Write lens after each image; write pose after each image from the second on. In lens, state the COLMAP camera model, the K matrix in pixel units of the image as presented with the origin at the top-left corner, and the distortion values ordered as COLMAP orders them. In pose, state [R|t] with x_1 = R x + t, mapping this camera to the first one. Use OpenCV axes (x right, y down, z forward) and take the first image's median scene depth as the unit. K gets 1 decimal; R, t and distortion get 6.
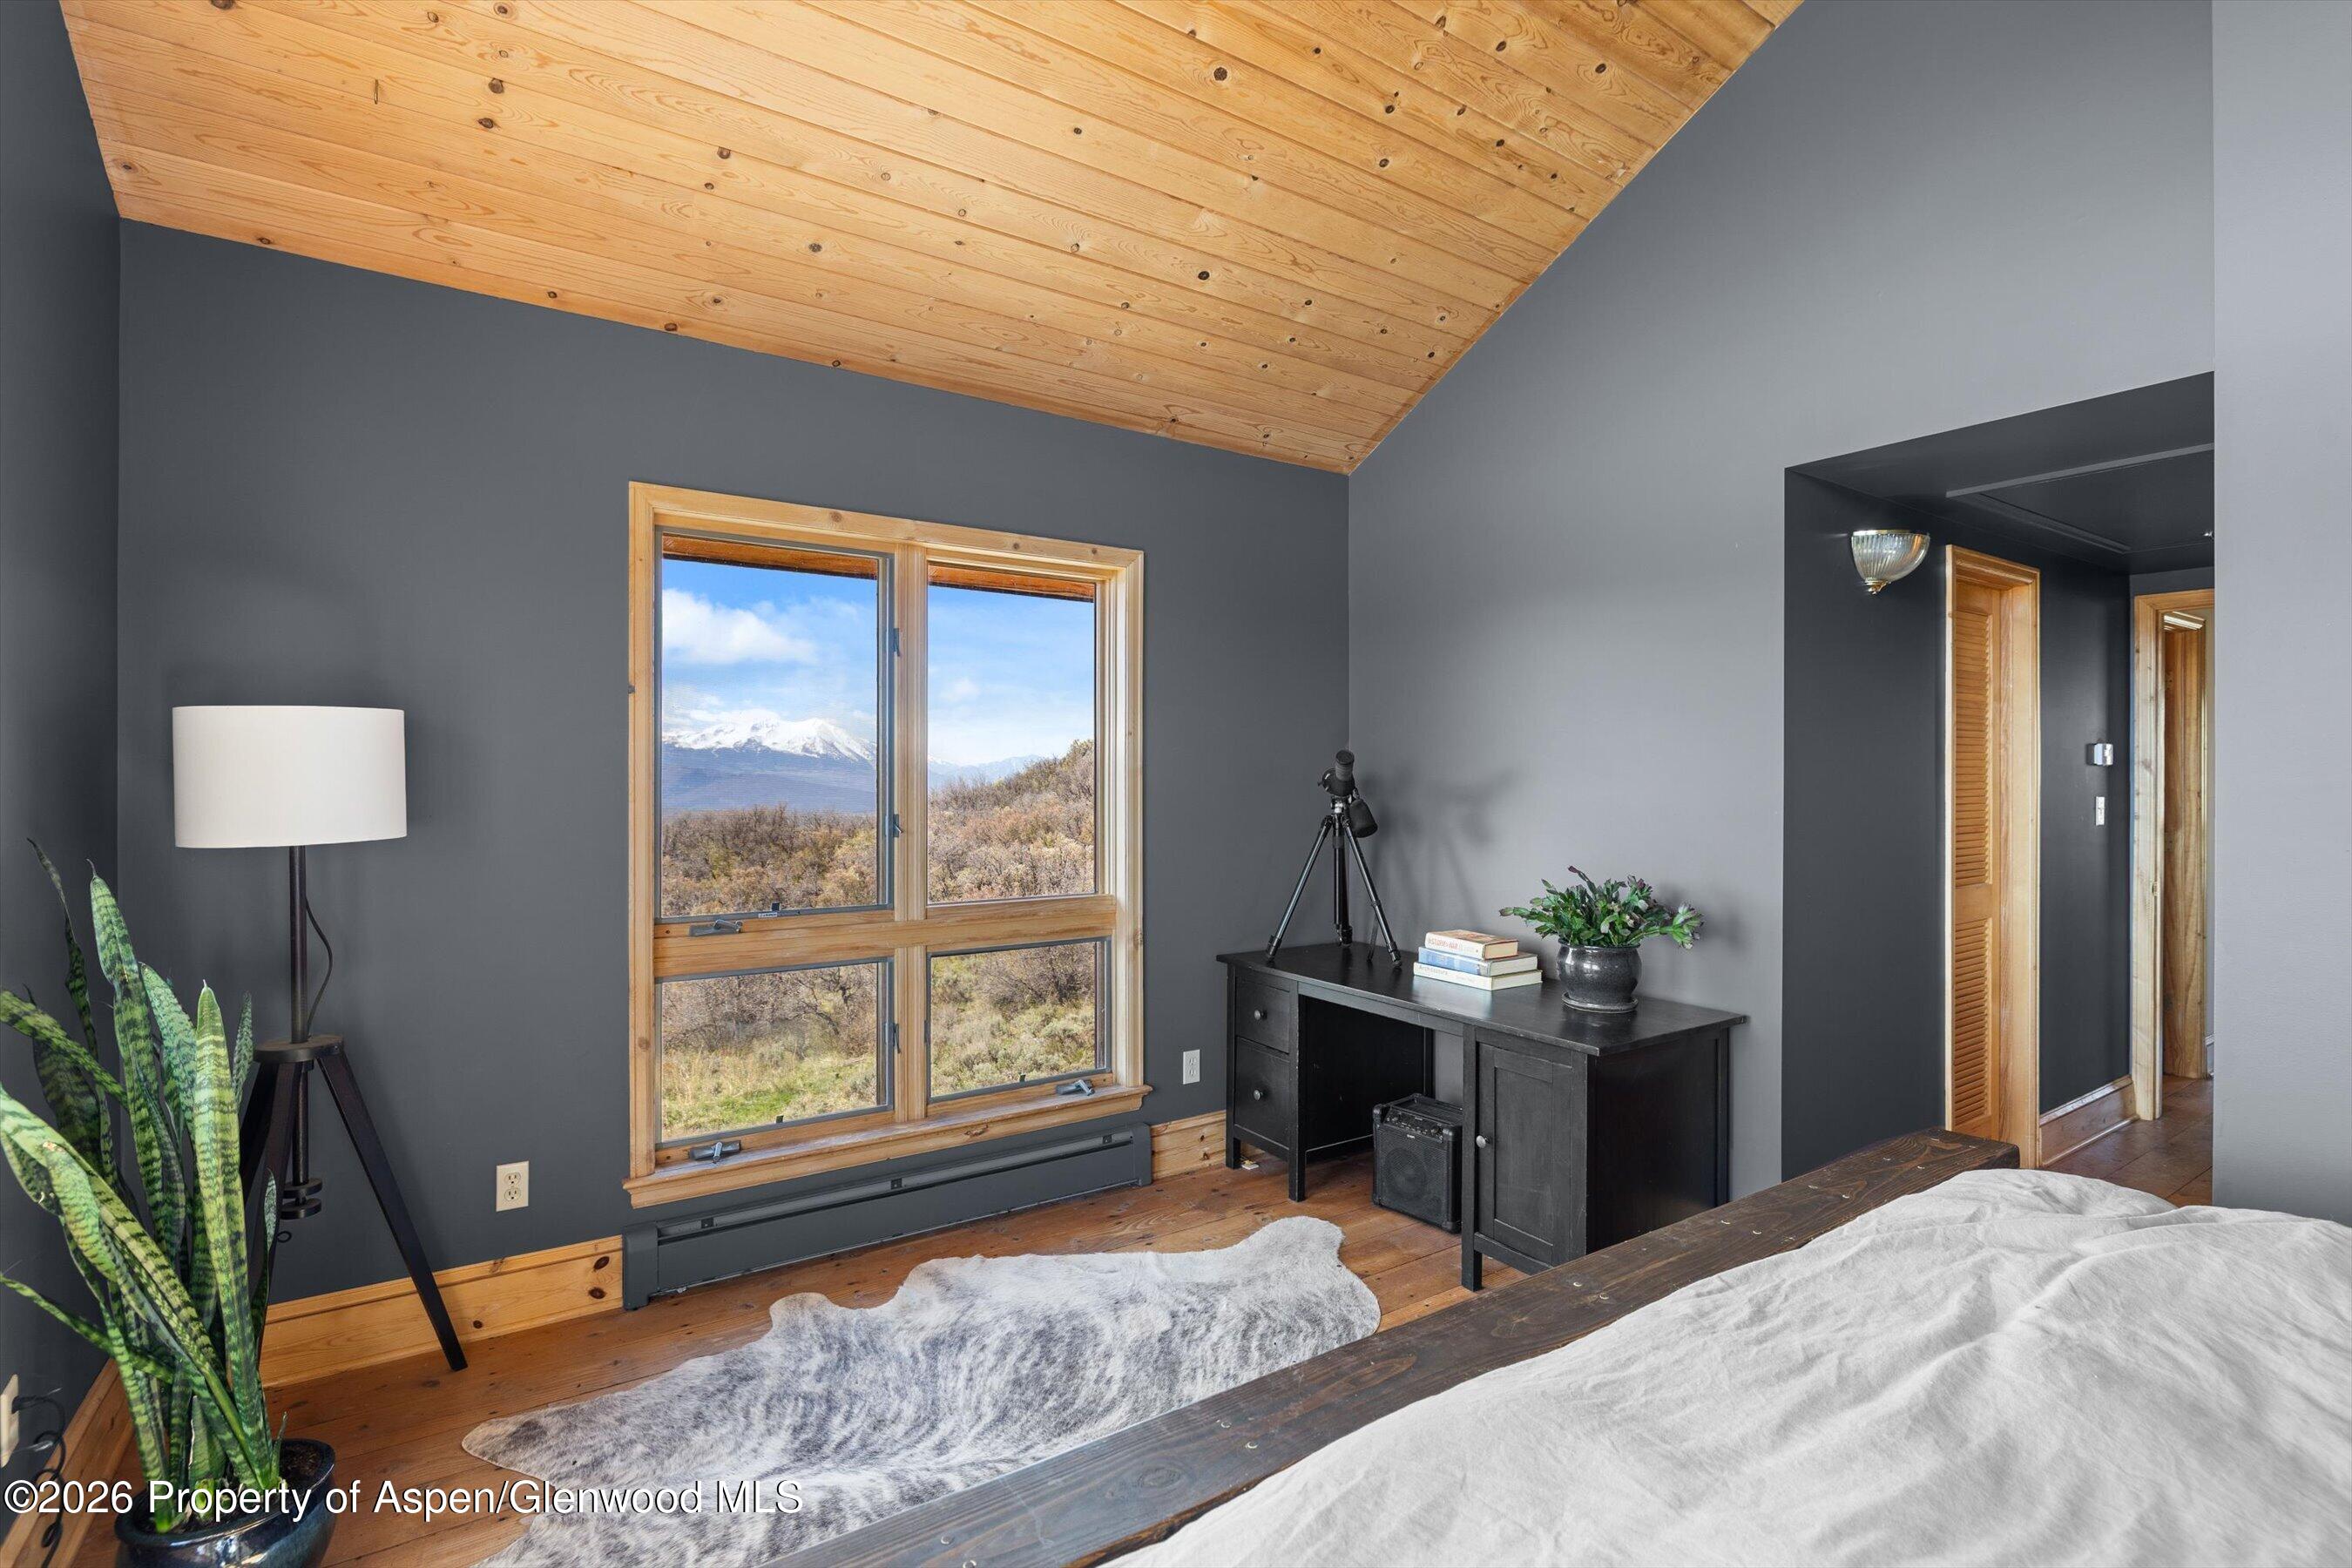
lens RADIAL K [[1081.3, 0, 1170.9], [0, 1081.3, 765.6], [0, 0, 1]] dist [0.000230, 0.000177]
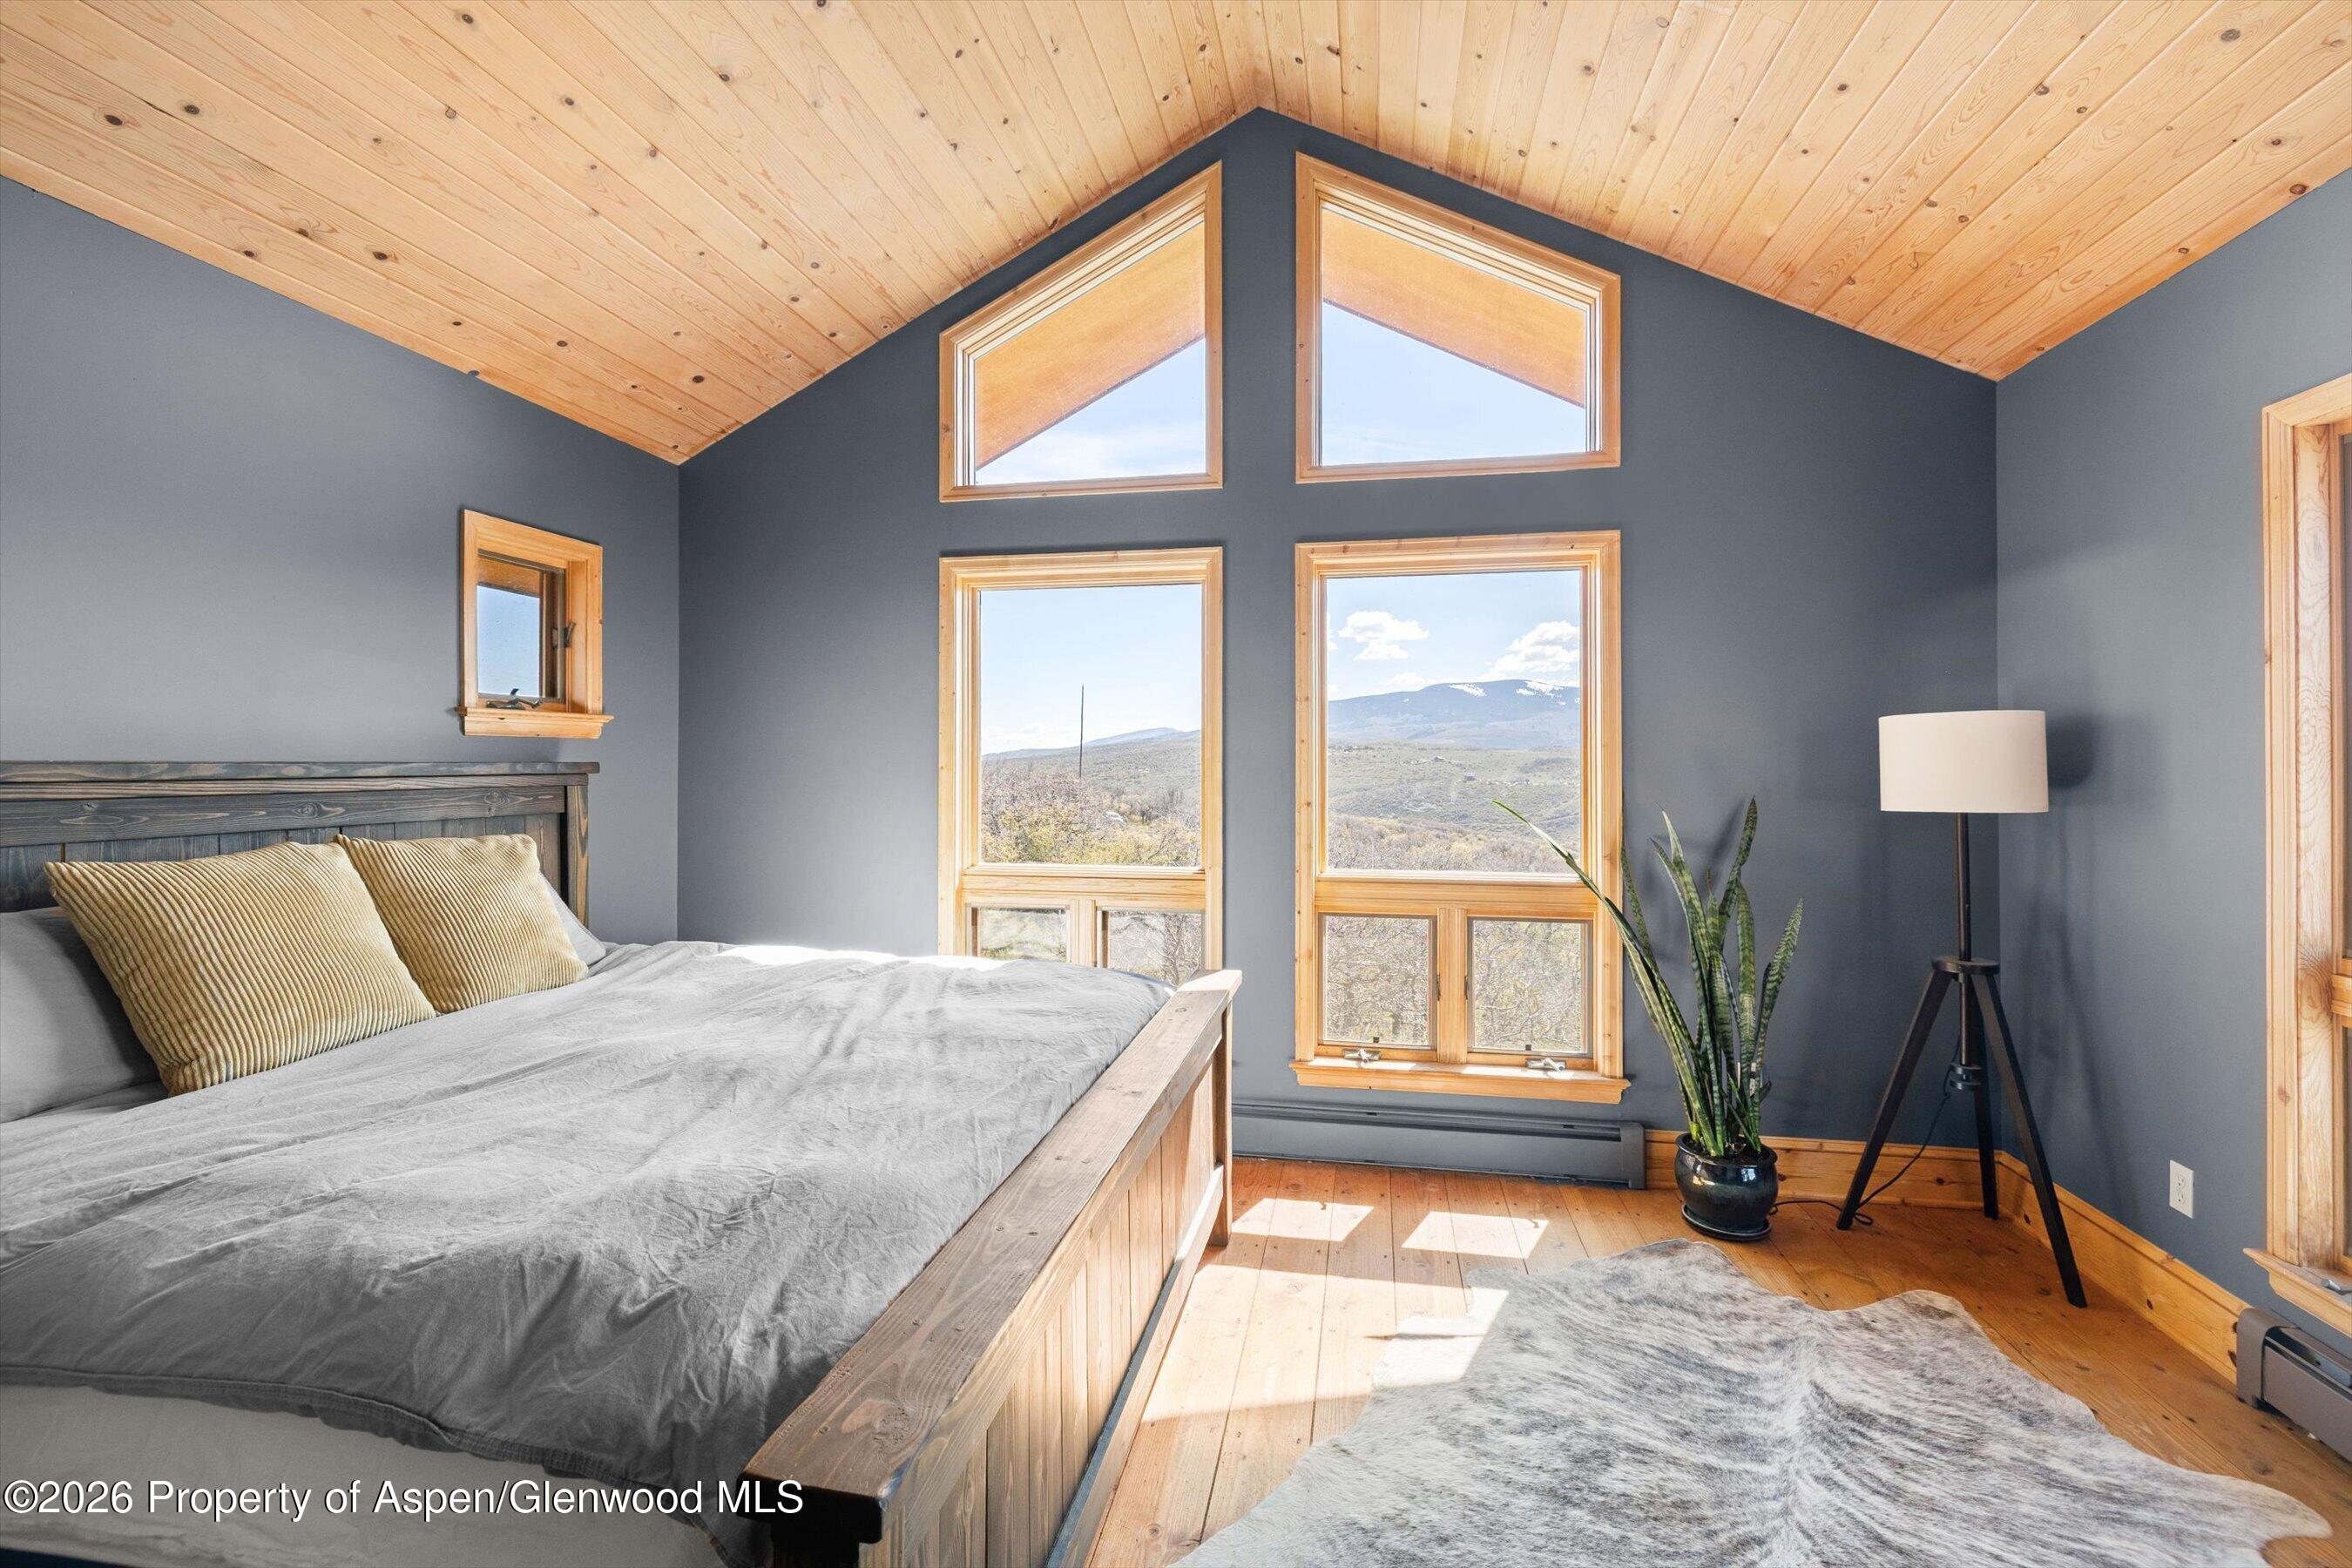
lens RADIAL K [[1081.3, 0, 1170.9], [0, 1081.3, 765.6], [0, 0, 1]] dist [0.000230, 0.000177]
pose [[-0.712635, -0.003844, -0.701524, 0.799204], [0.002558, 0.999964, -0.008077, 0.023759], [0.701530, -0.007551, -0.712600, 1.209105]]
